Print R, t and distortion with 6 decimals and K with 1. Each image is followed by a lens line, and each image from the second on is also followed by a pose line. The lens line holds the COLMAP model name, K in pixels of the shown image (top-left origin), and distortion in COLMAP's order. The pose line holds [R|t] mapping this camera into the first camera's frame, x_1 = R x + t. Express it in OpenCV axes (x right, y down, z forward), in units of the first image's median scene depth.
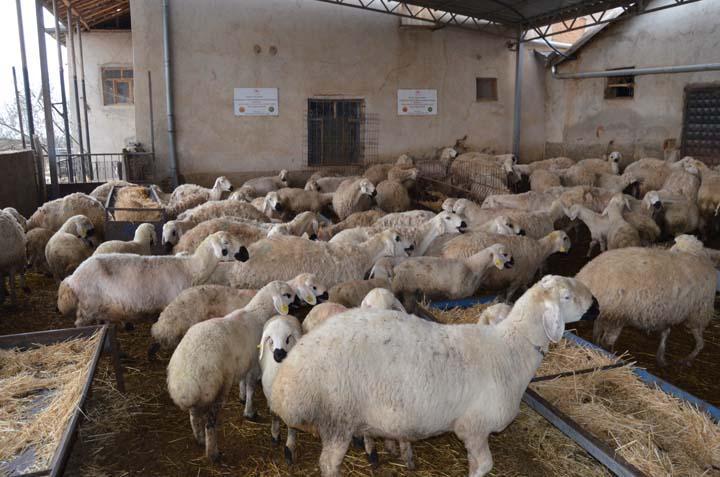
lens RADIAL K [[560.1, 0, 360.0], [0, 560.1, 238.5], [0, 0, 1]] dist [-0.089371, 0.038998]
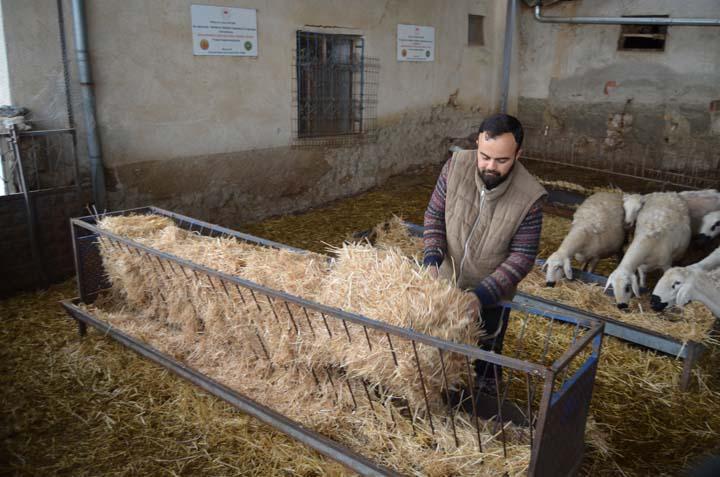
lens RADIAL K [[560.1, 0, 360.0], [0, 560.1, 238.5], [0, 0, 1]] dist [-0.089371, 0.038998]
pose [[0.871791, -0.122776, 0.474243, -0.353614], [0.073493, 0.989907, 0.121174, -0.089811], [-0.484334, -0.070785, 0.872015, 0.406642]]
